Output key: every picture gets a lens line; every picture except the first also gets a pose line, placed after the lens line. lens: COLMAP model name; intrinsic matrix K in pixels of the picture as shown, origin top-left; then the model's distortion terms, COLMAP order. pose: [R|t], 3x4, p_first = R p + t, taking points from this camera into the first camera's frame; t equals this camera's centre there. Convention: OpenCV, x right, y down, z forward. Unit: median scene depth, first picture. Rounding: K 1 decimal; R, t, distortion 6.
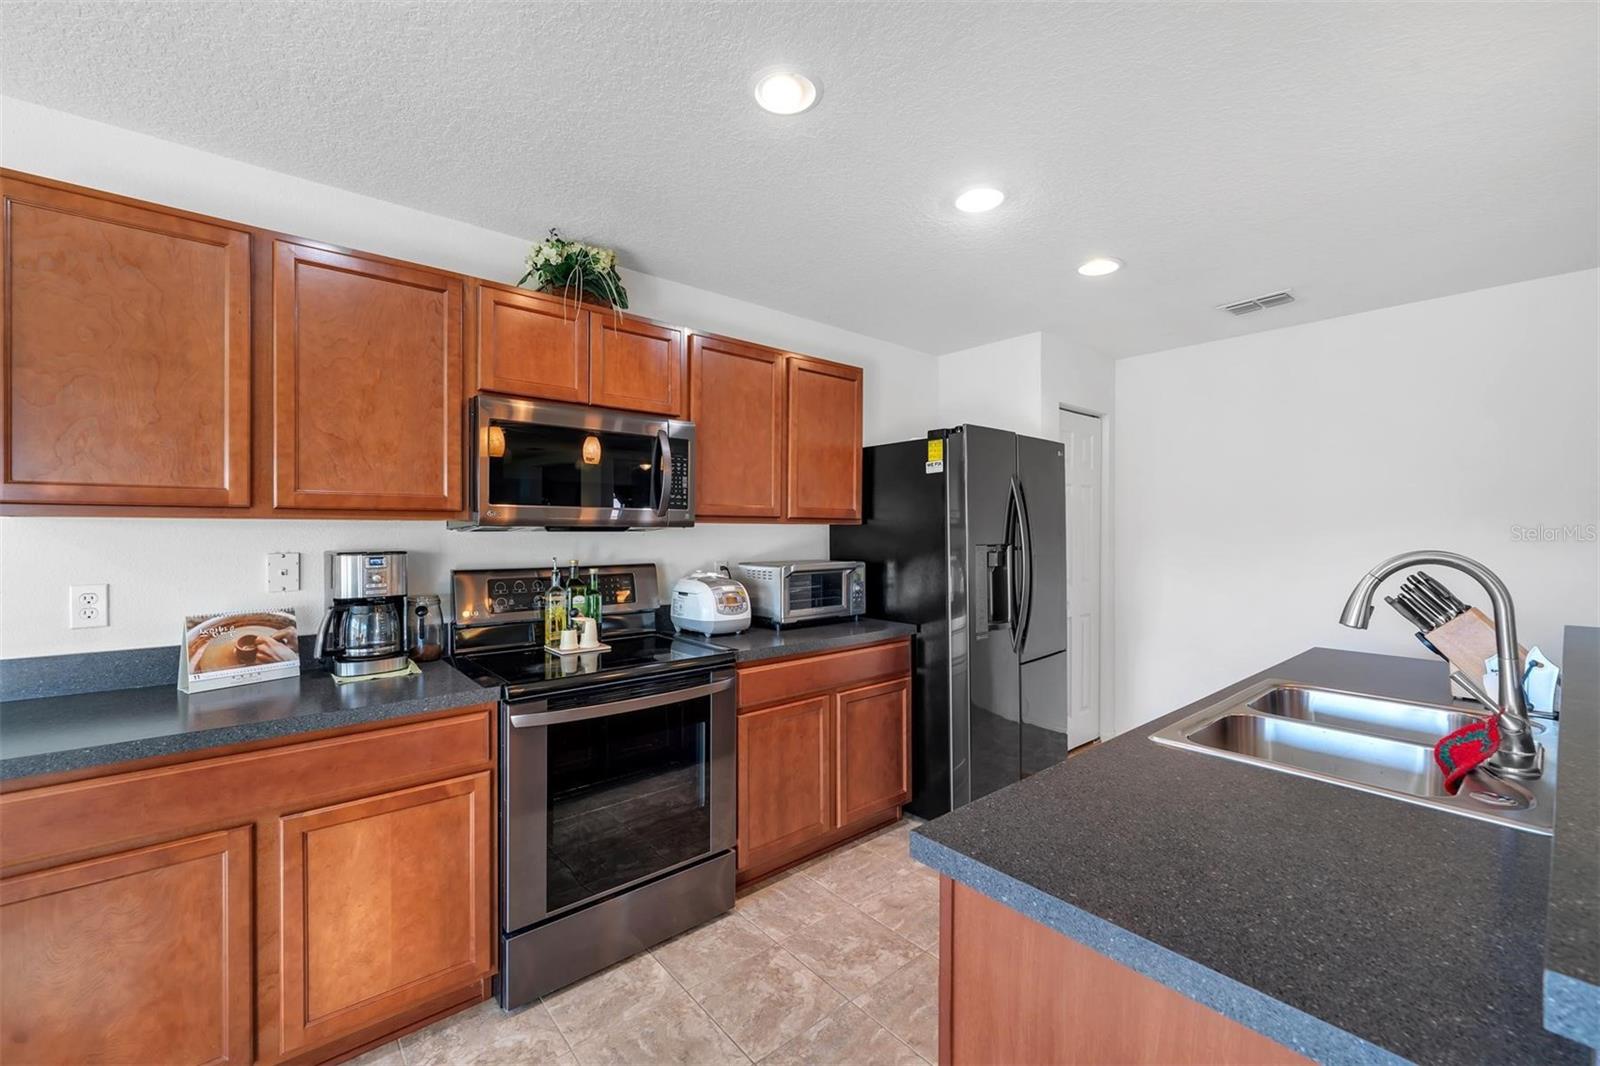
lens RADIAL K [[641.9, 0, 801.1], [0, 641.9, 537.2], [0, 0, 1]] dist [-0.000737, -0.000100]
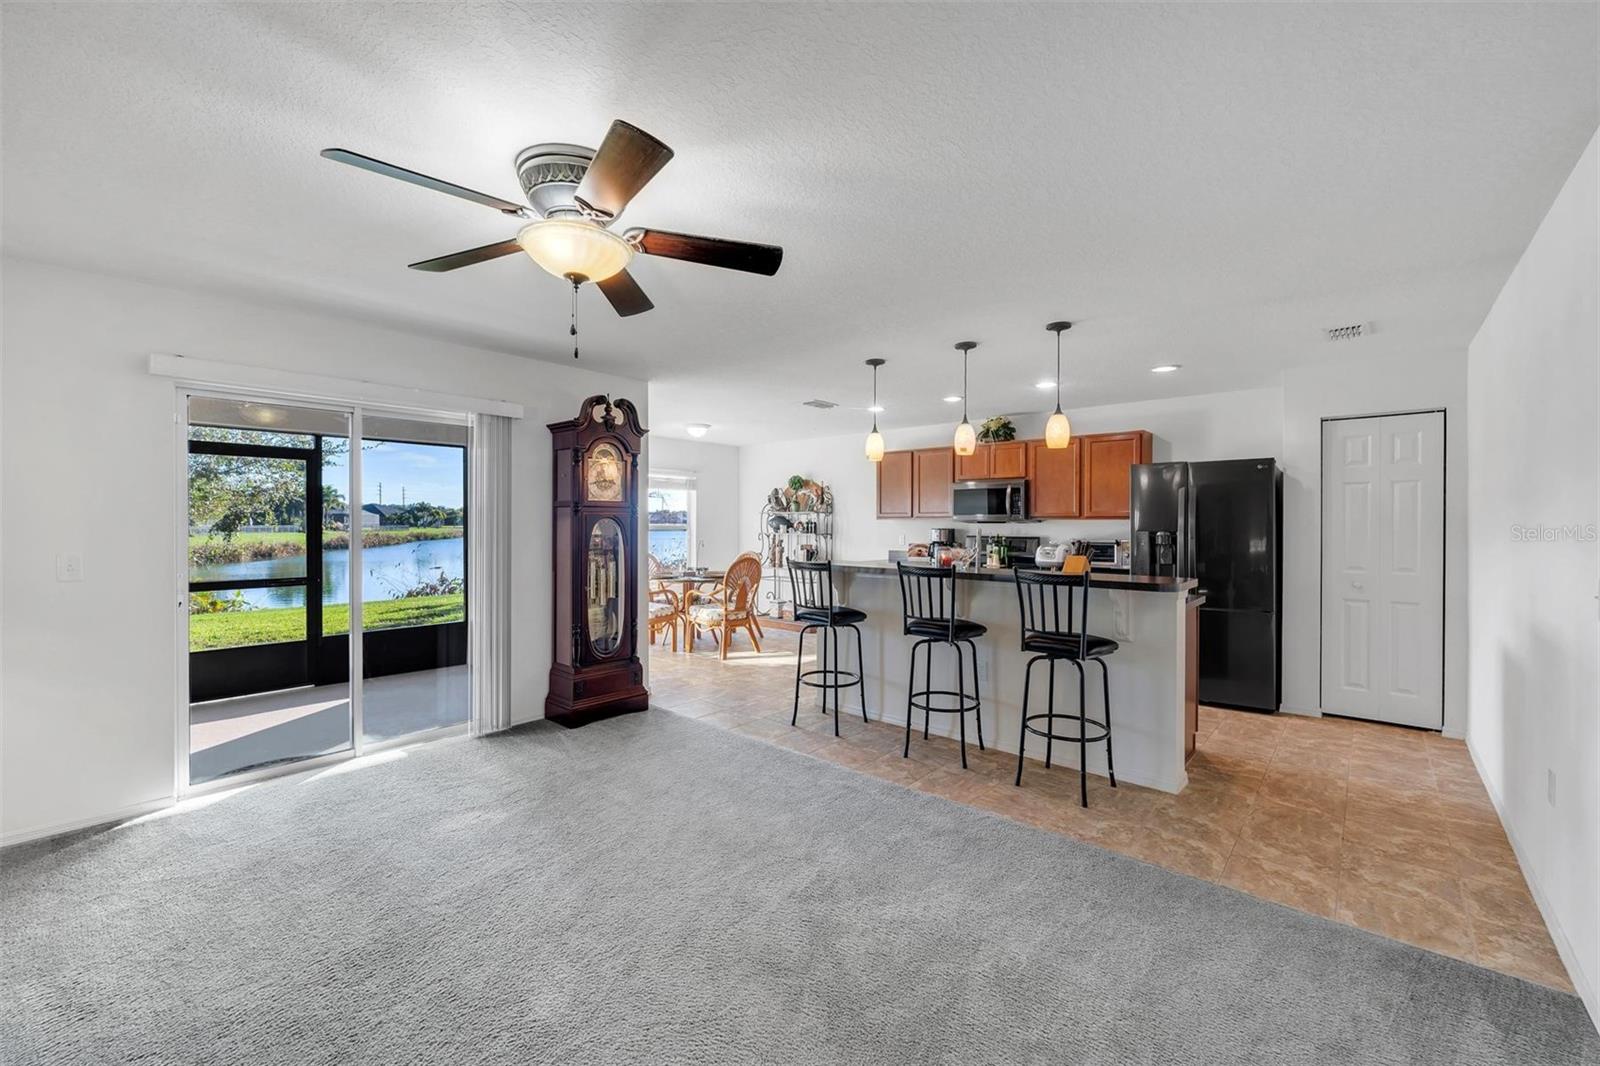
lens RADIAL K [[643.2, 0, 799.9], [0, 643.2, 526.8], [0, 0, 1]] dist [-0.000186, -0.000059]
pose [[0.167303, -0.000848, -0.985905, 2.163156], [-0.023125, 0.999721, -0.004784, 0.037826], [0.985634, 0.023600, 0.167237, -0.288884]]
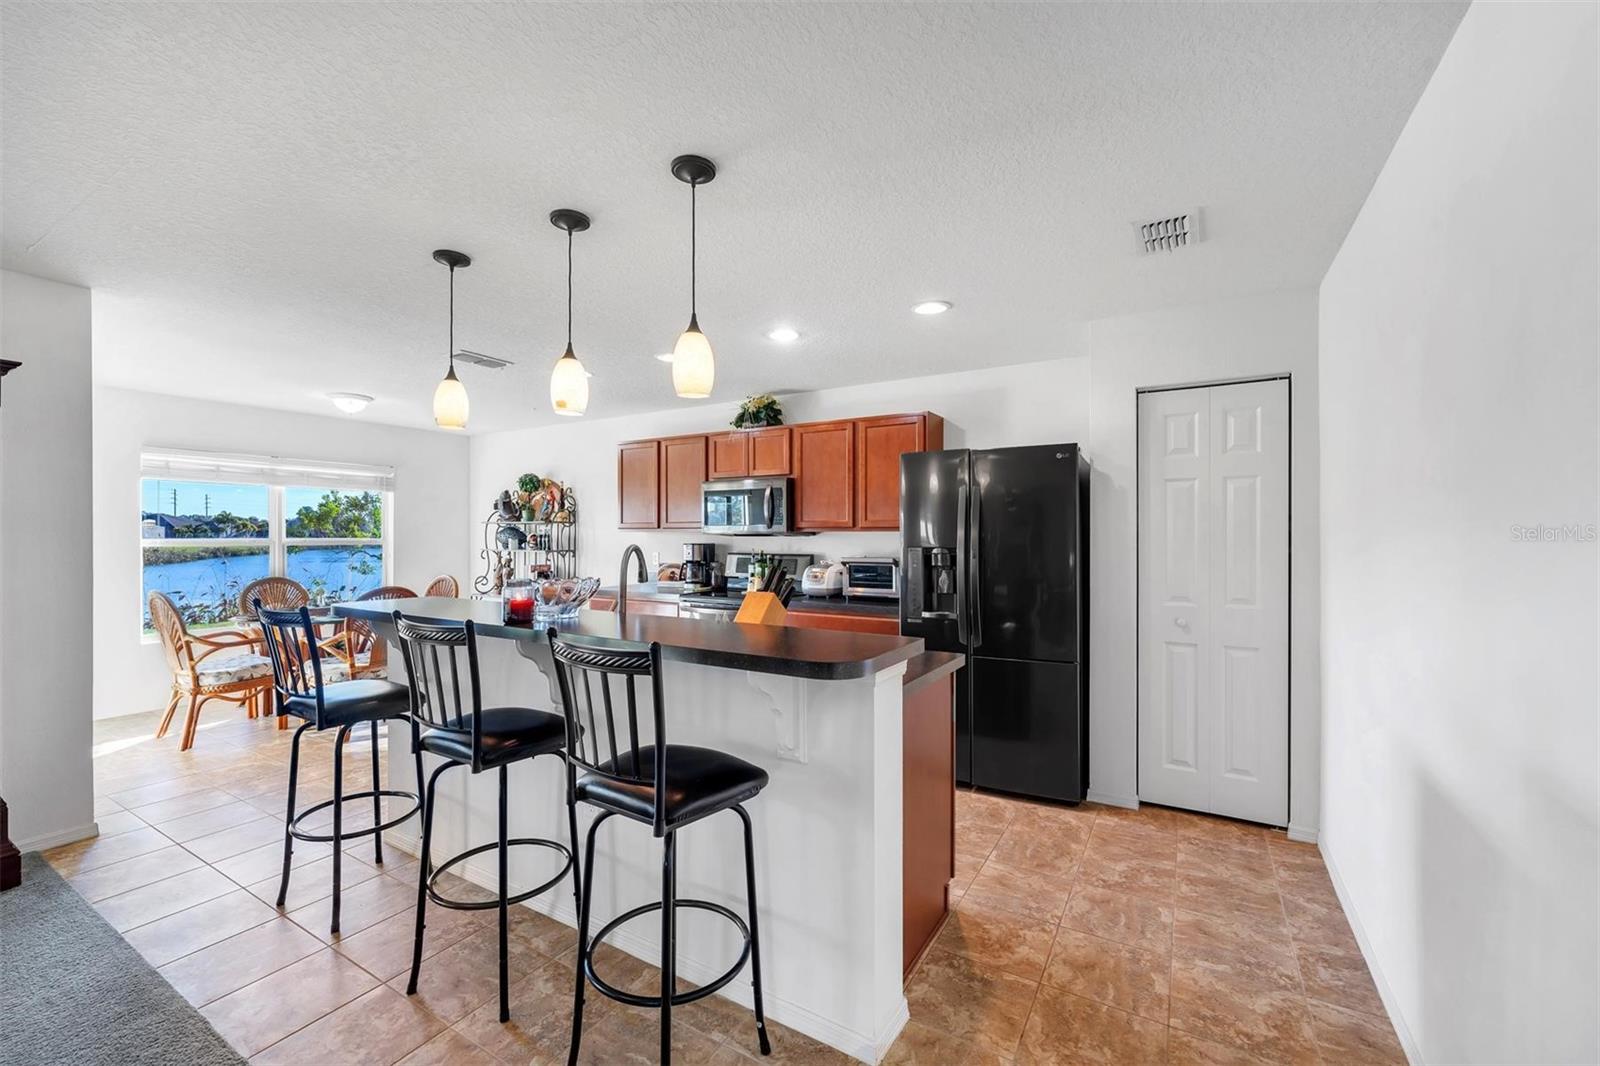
lens RADIAL K [[641.9, 0, 801.1], [0, 641.9, 537.2], [0, 0, 1]] dist [-0.000737, -0.000100]
pose [[0.342247, -0.005705, -0.939593, 1.589793], [-0.020630, 0.999695, -0.013584, 0.018624], [0.939383, 0.024033, 0.342025, 0.401821]]
